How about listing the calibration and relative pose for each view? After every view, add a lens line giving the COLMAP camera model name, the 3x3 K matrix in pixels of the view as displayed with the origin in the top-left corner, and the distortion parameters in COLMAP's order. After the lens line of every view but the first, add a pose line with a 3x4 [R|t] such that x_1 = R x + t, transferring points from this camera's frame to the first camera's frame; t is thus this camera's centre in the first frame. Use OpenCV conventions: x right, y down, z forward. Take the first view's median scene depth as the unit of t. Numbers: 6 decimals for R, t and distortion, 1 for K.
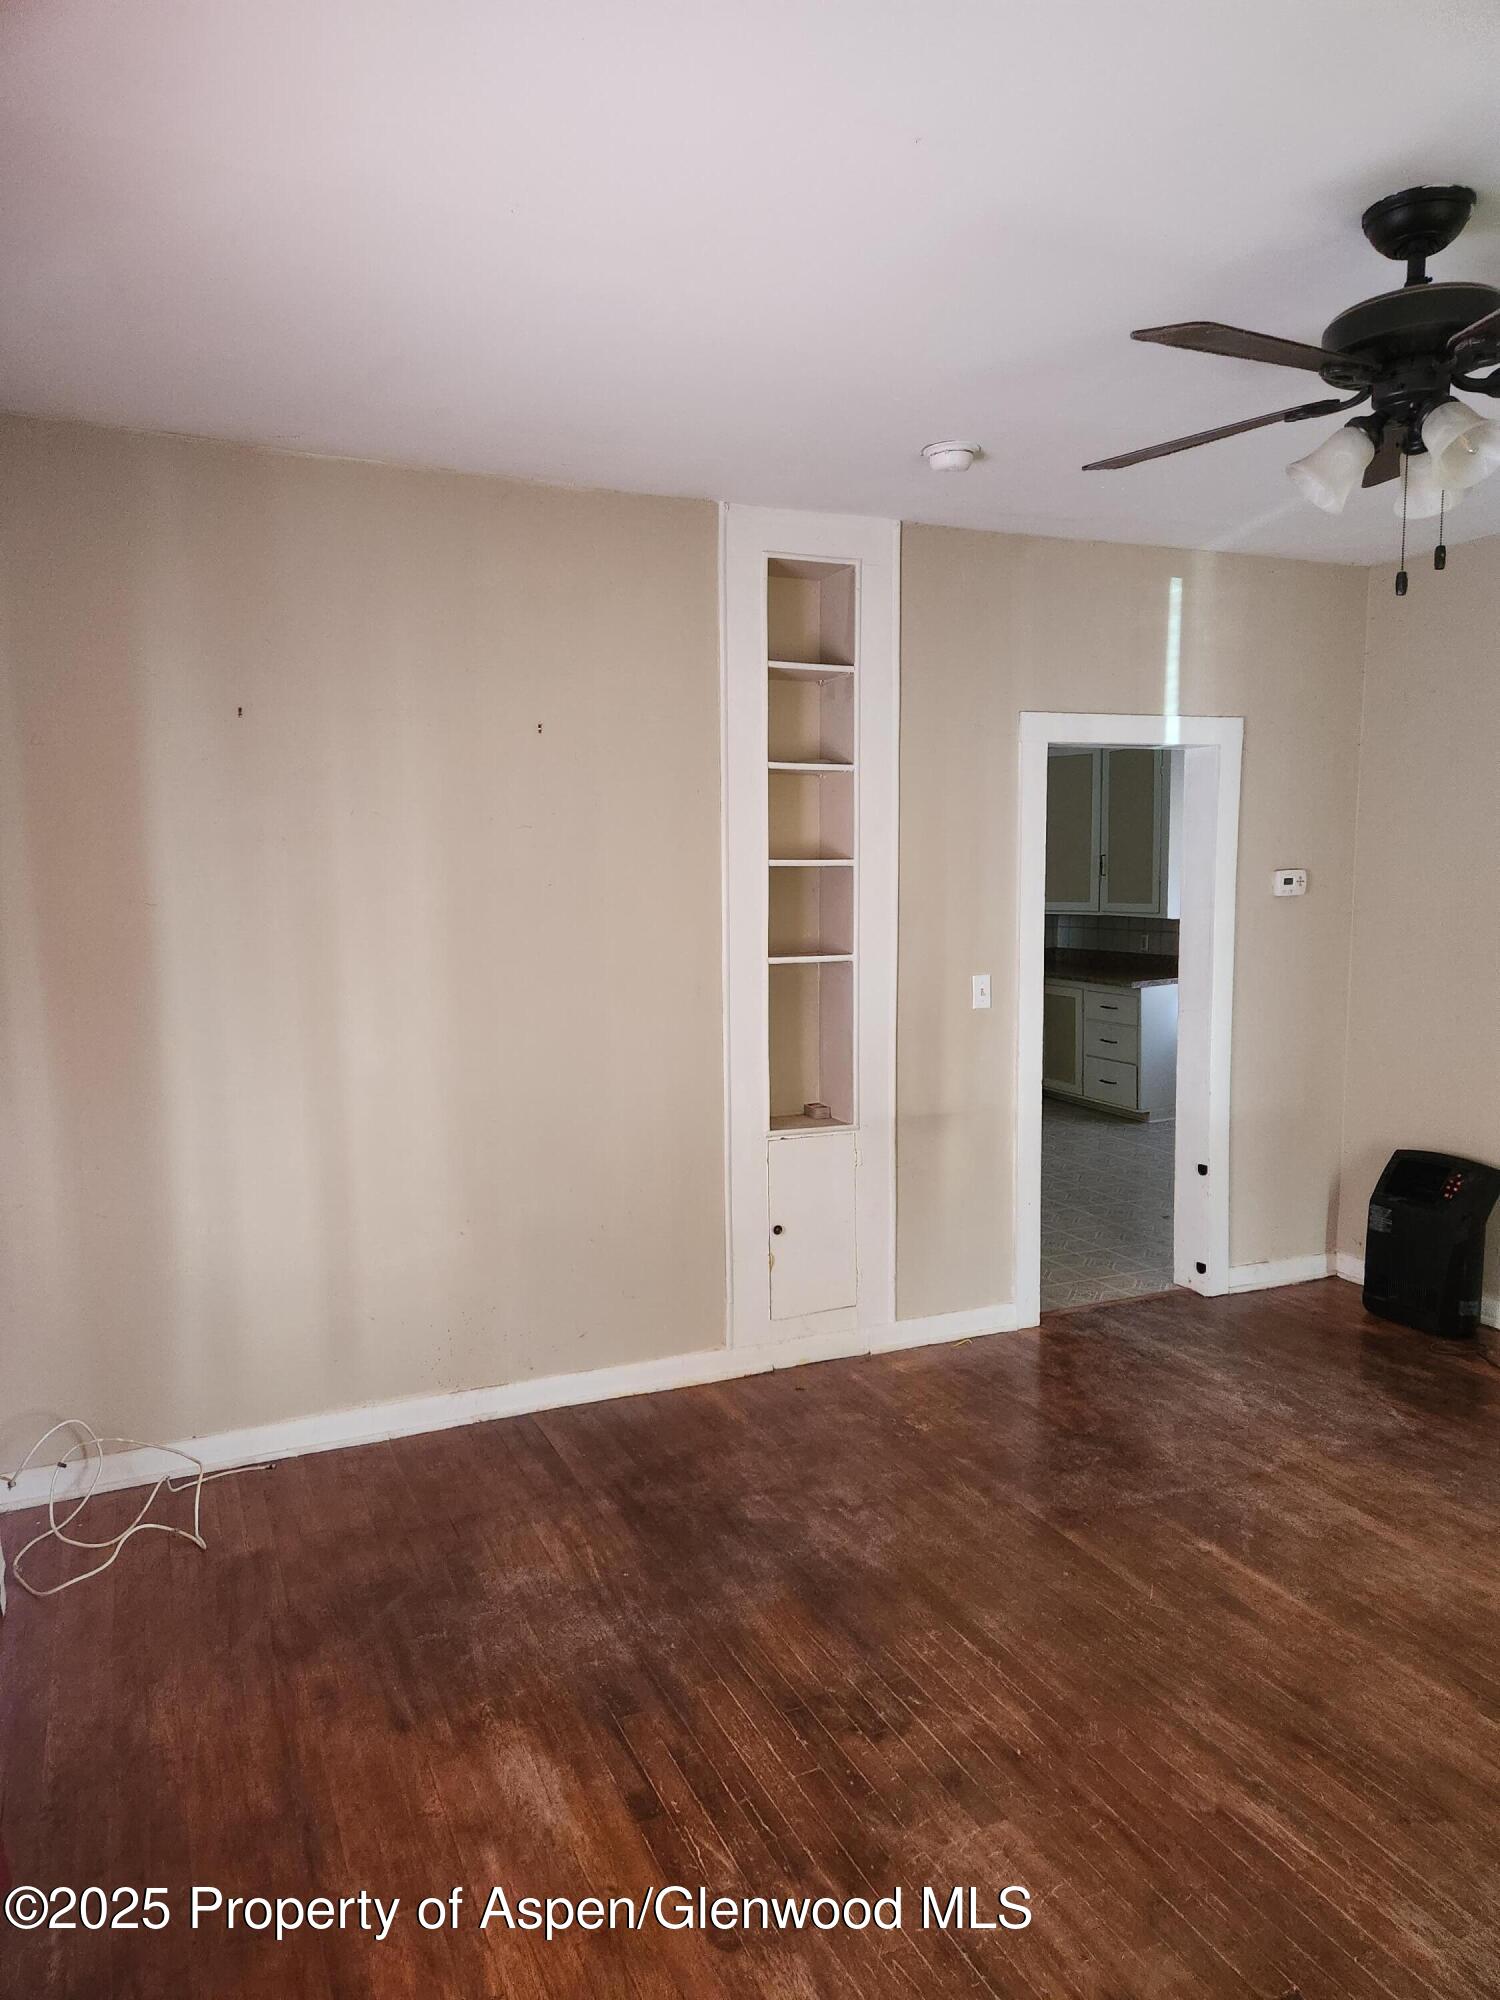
lens RADIAL K [[1368.9, 0, 750.0], [0, 1368.9, 1000.0], [0, 0, 1]] dist [0.054612, -0.000251]
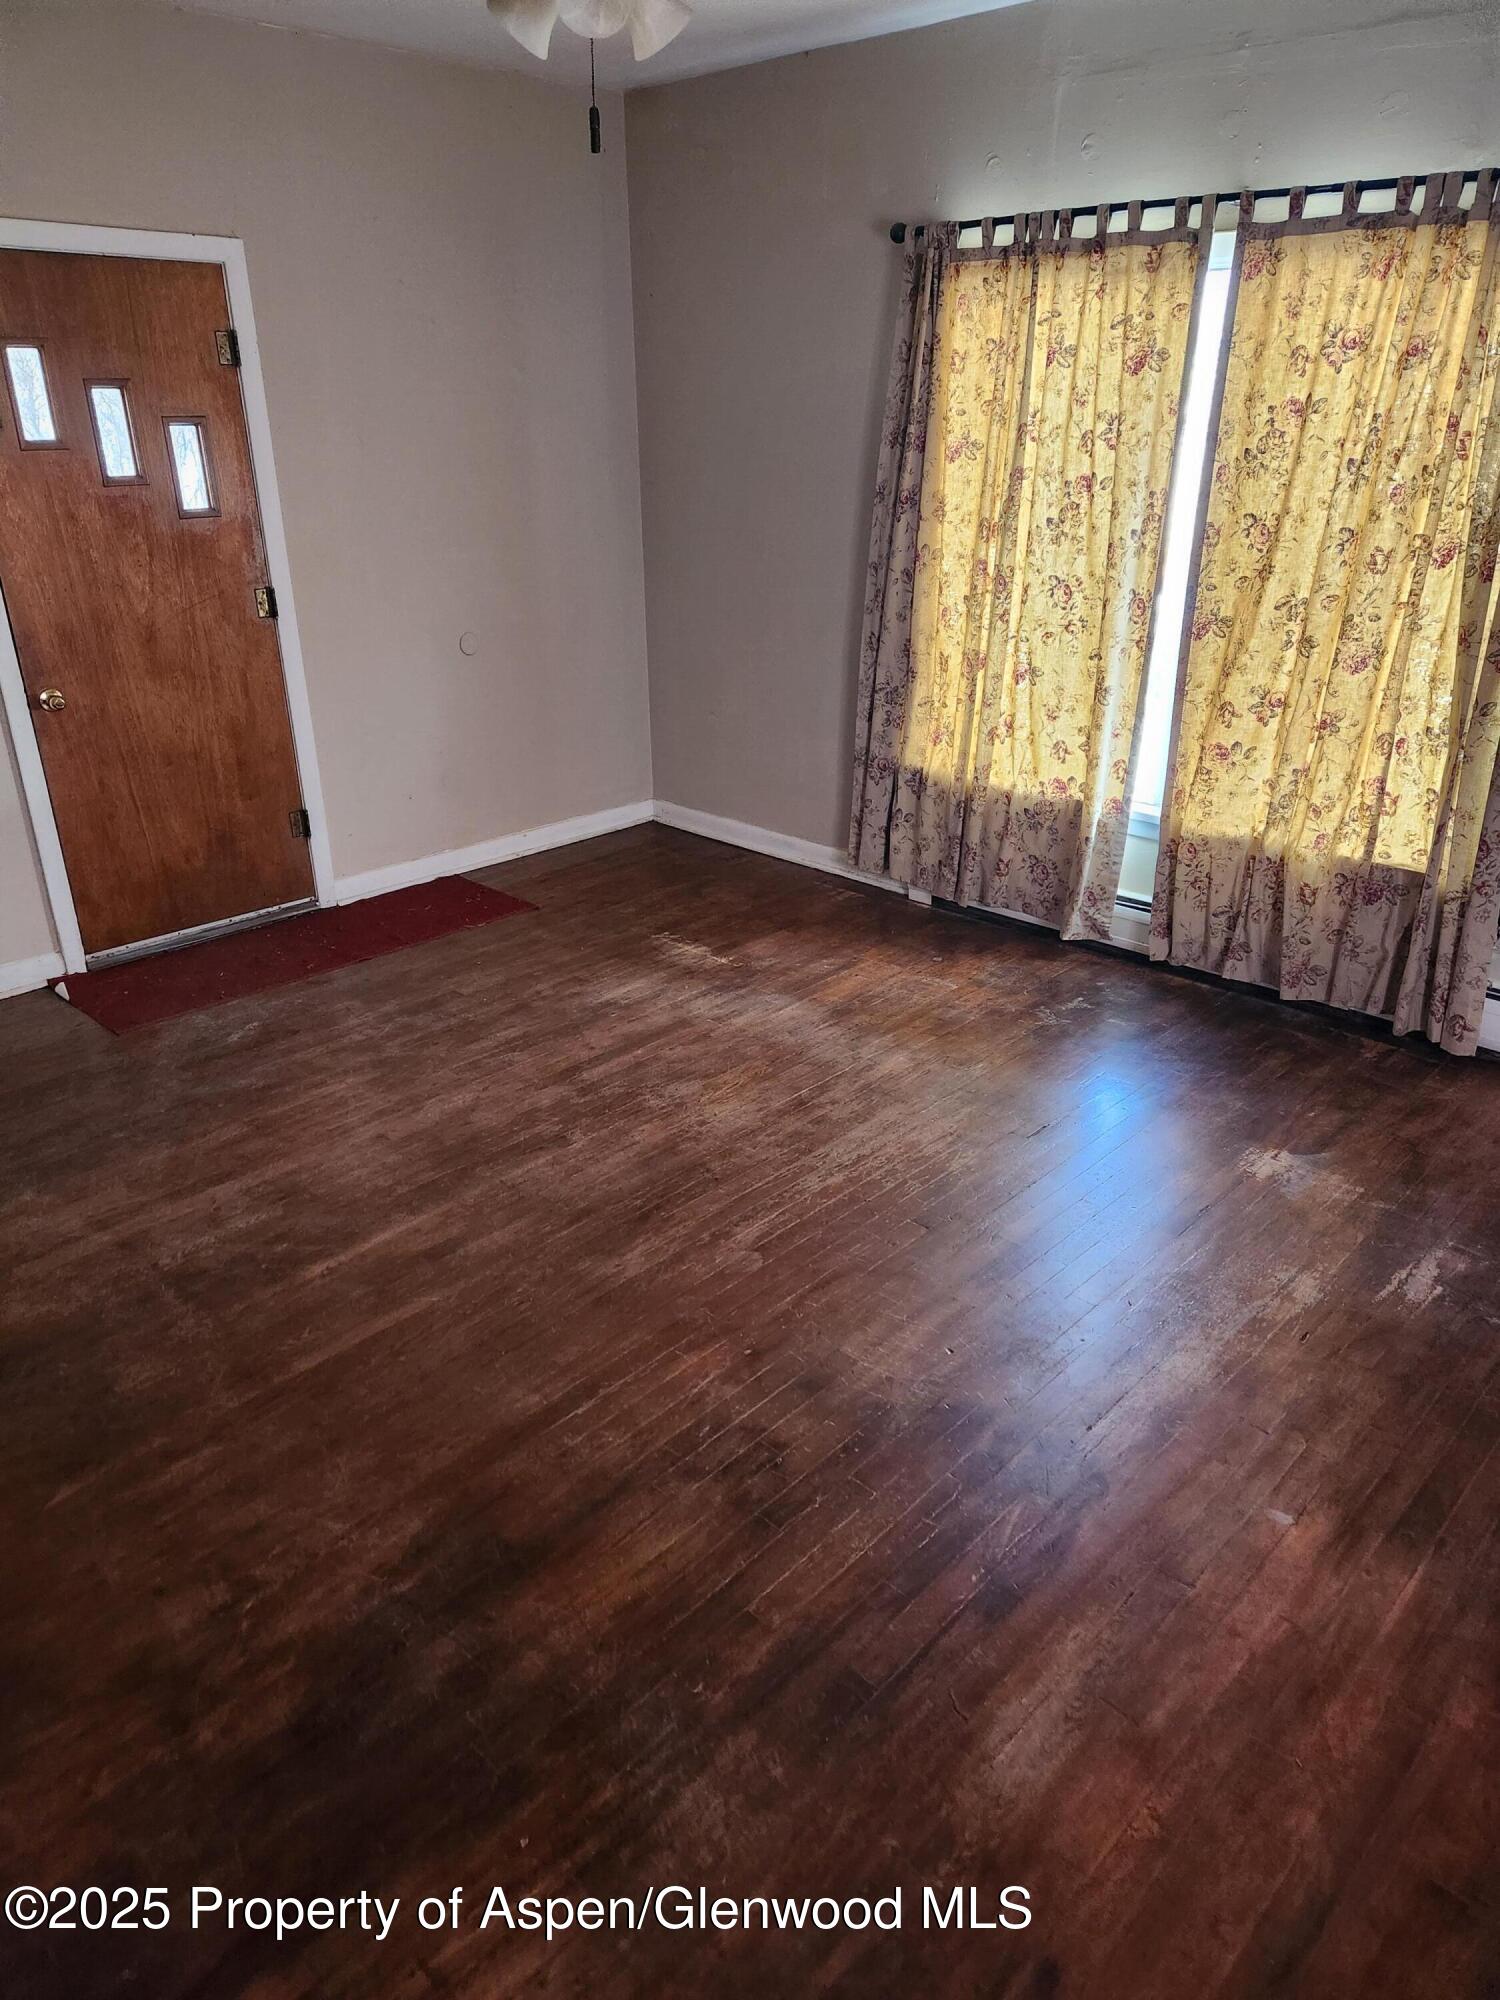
lens RADIAL K [[1368.9, 0, 750.0], [0, 1368.9, 1000.0], [0, 0, 1]] dist [0.054612, -0.000251]
pose [[-0.387543, -0.349197, 0.853154, -0.497210], [0.098577, 0.904474, 0.414980, -0.102628], [-0.916566, 0.244924, -0.316099, 1.060925]]
